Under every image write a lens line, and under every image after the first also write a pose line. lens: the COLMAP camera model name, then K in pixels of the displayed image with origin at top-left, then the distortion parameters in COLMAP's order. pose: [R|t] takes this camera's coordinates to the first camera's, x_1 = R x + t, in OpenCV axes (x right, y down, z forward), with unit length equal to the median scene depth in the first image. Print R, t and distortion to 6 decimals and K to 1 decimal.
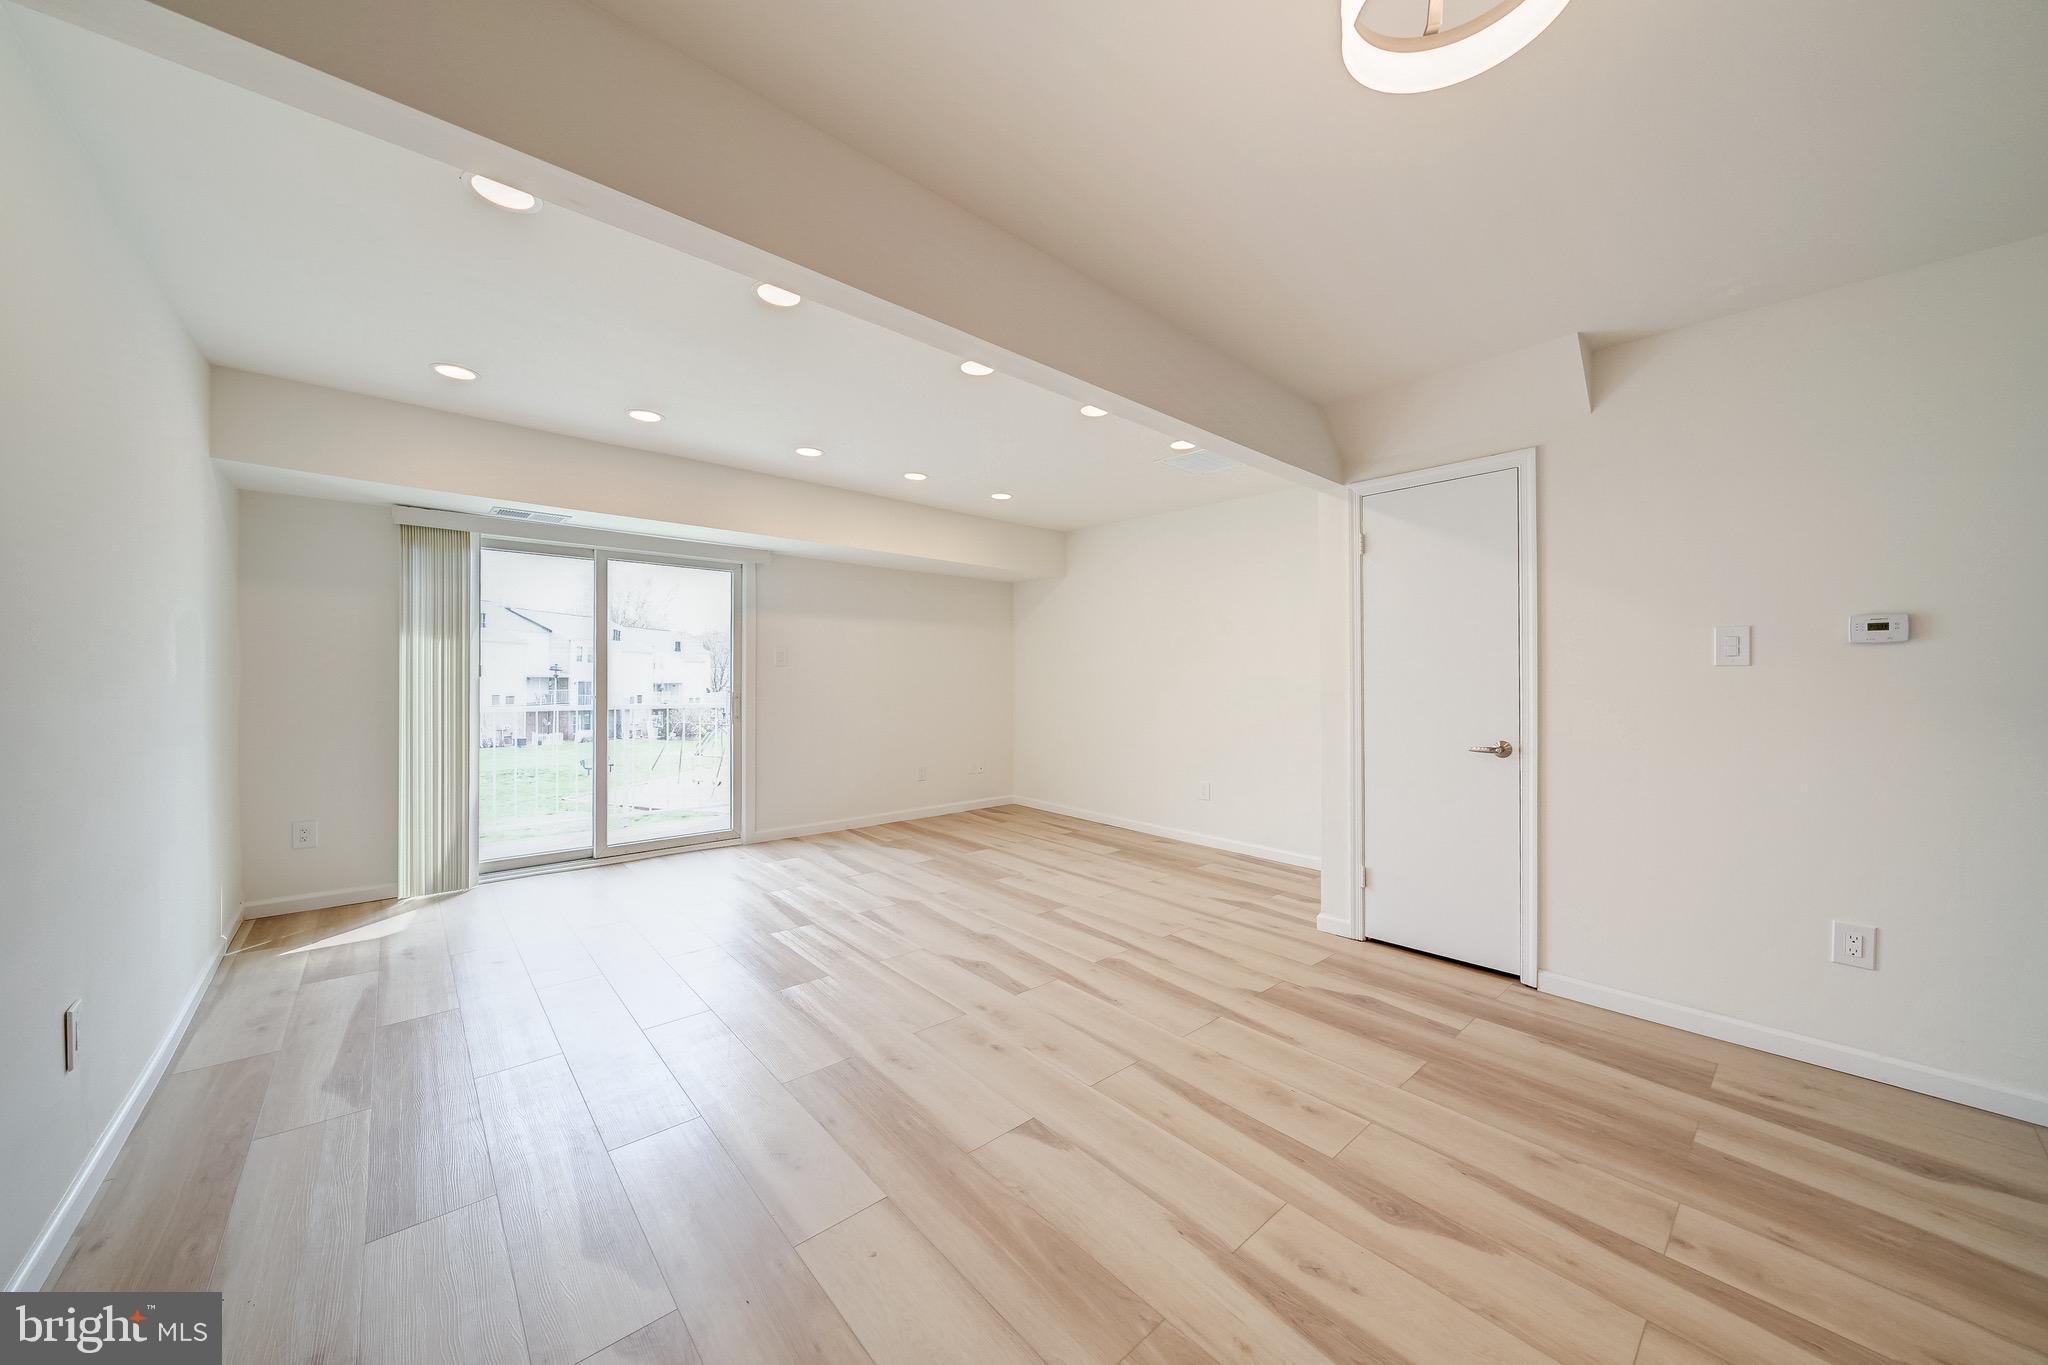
lens RADIAL K [[721.8, 0, 1027.0], [0, 721.8, 678.4], [0, 0, 1]] dist [-0.011211, 0.001463]
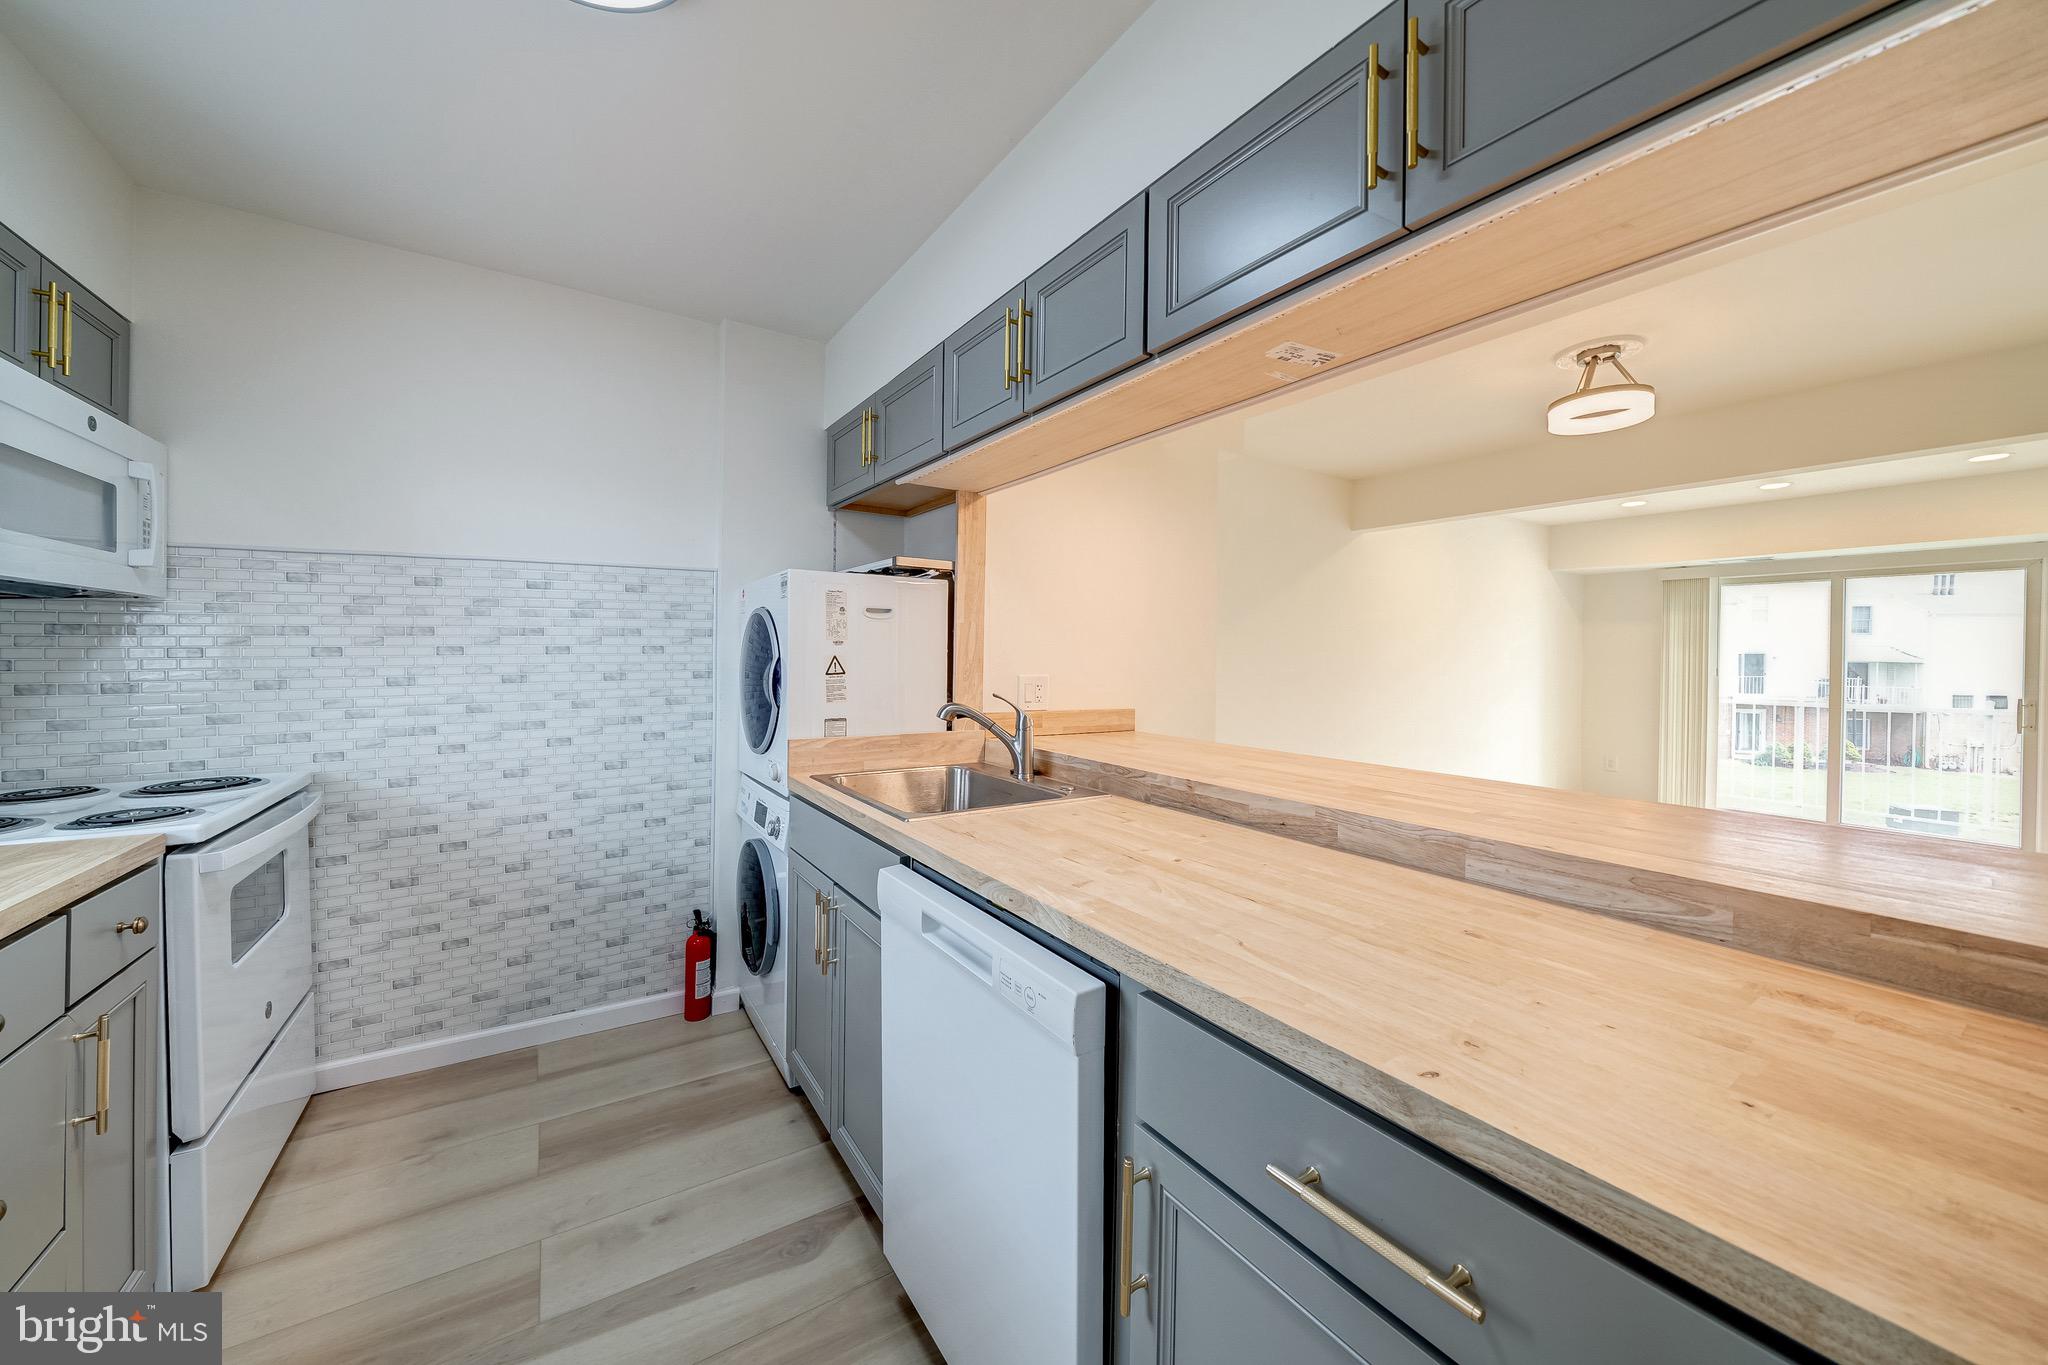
lens RADIAL K [[721.8, 0, 1008.2], [0, 721.8, 662.0], [0, 0, 1]] dist [-0.011211, 0.001463]
pose [[-0.157068, 0.005300, -0.987574, 0.954717], [-0.025515, 0.999630, 0.009423, -0.007916], [0.987258, 0.026678, -0.156874, -0.184719]]
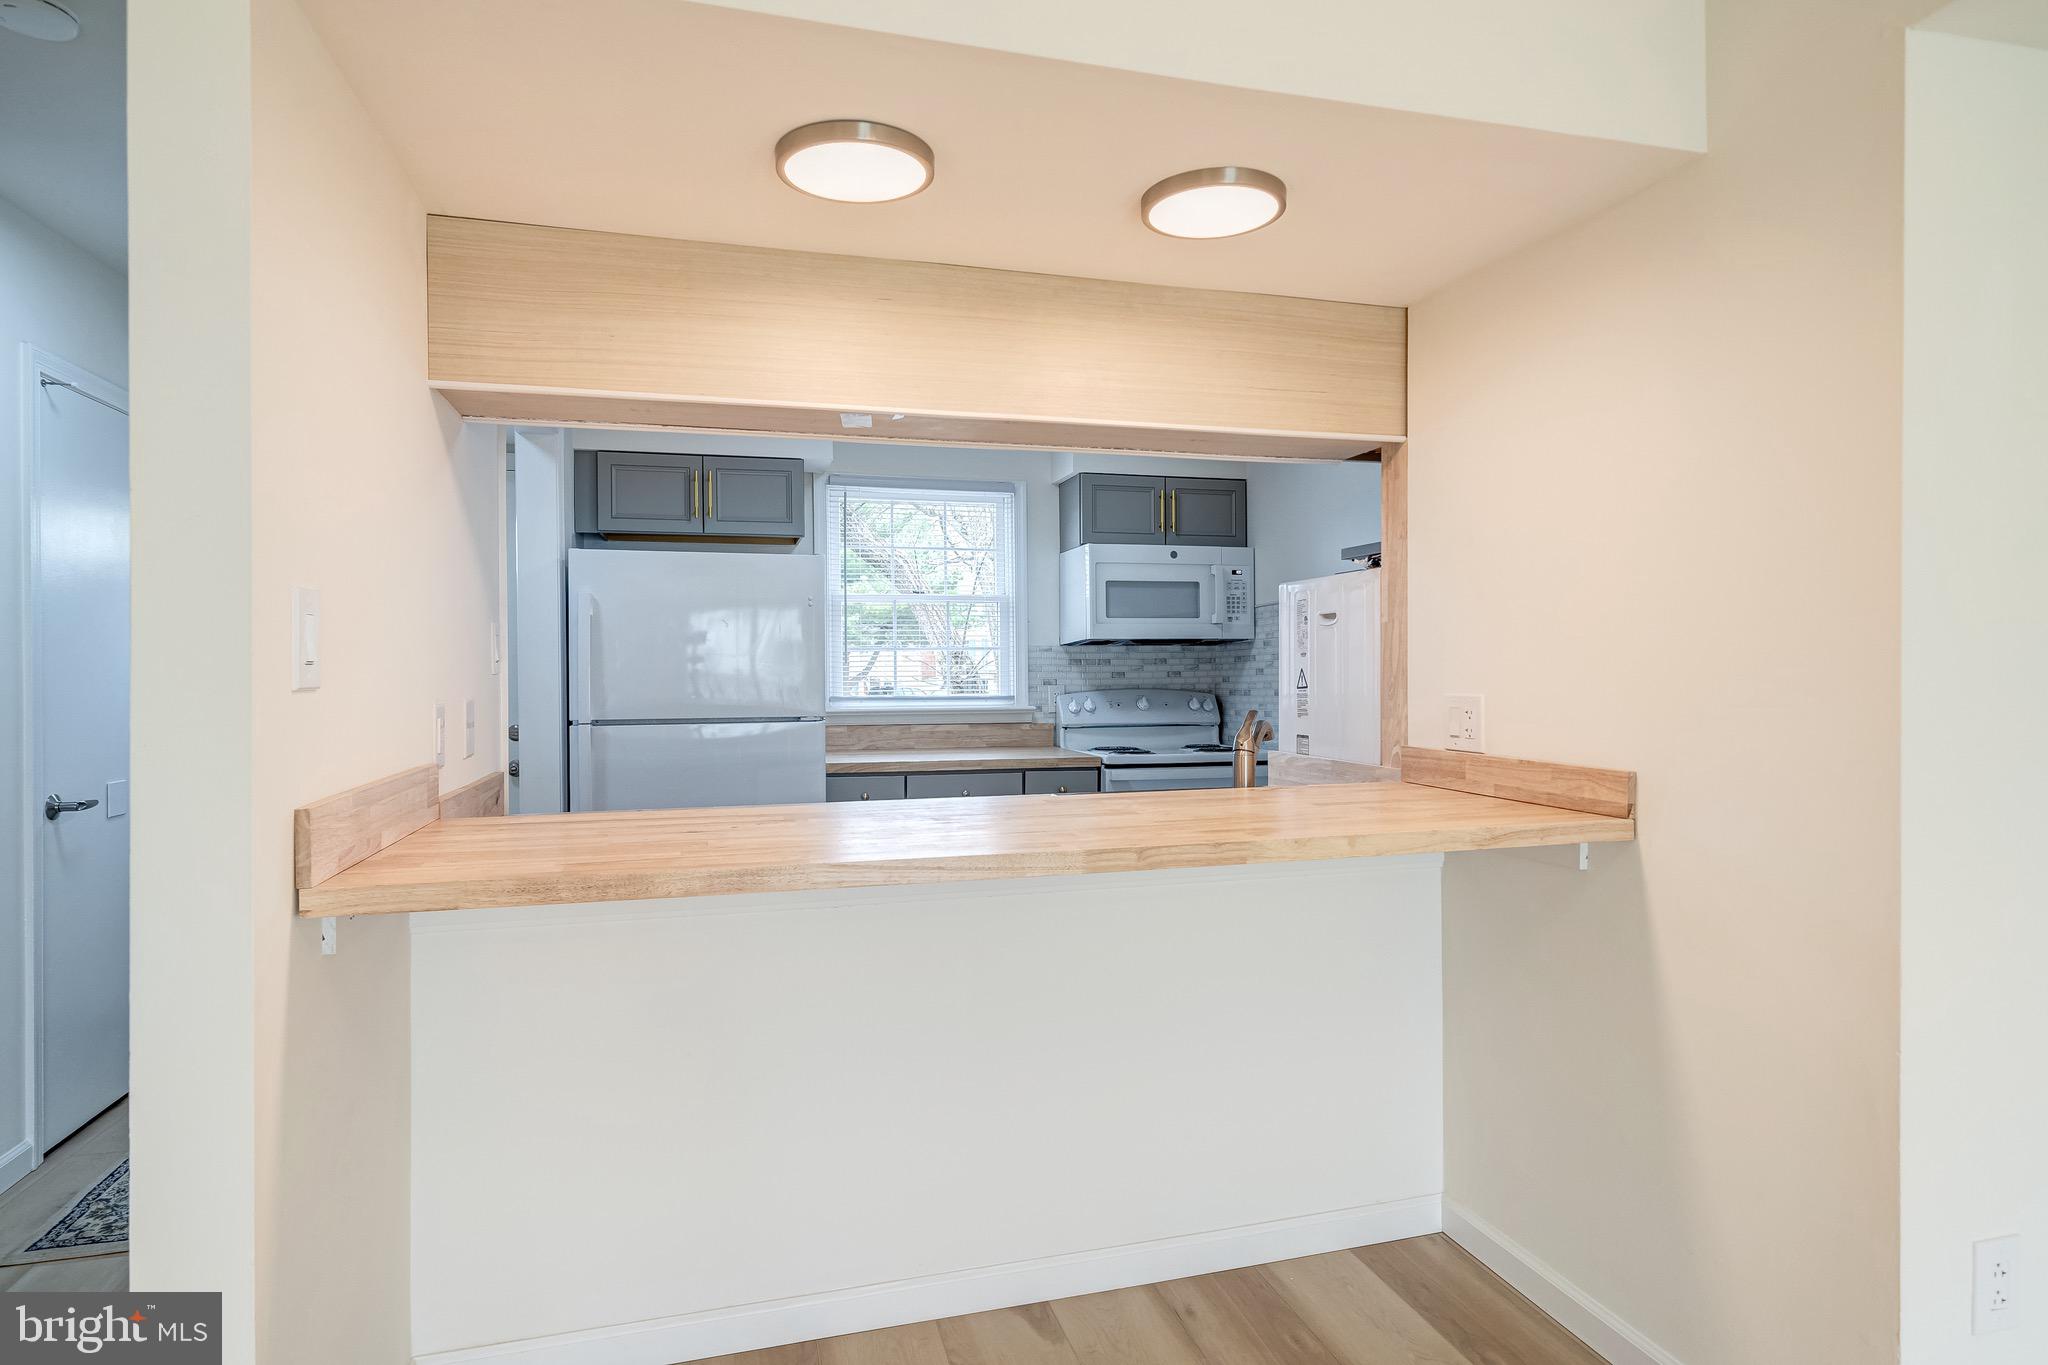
lens RADIAL K [[1137.5, 0, 1033.1], [0, 1137.5, 671.0], [0, 0, 1]] dist [-0.001581, 0.000231]
pose [[-0.900944, 0.000076, 0.433935, 0.227948], [0.005885, 0.999910, 0.012043, -0.013525], [-0.433895, 0.013404, -0.900864, 0.442605]]
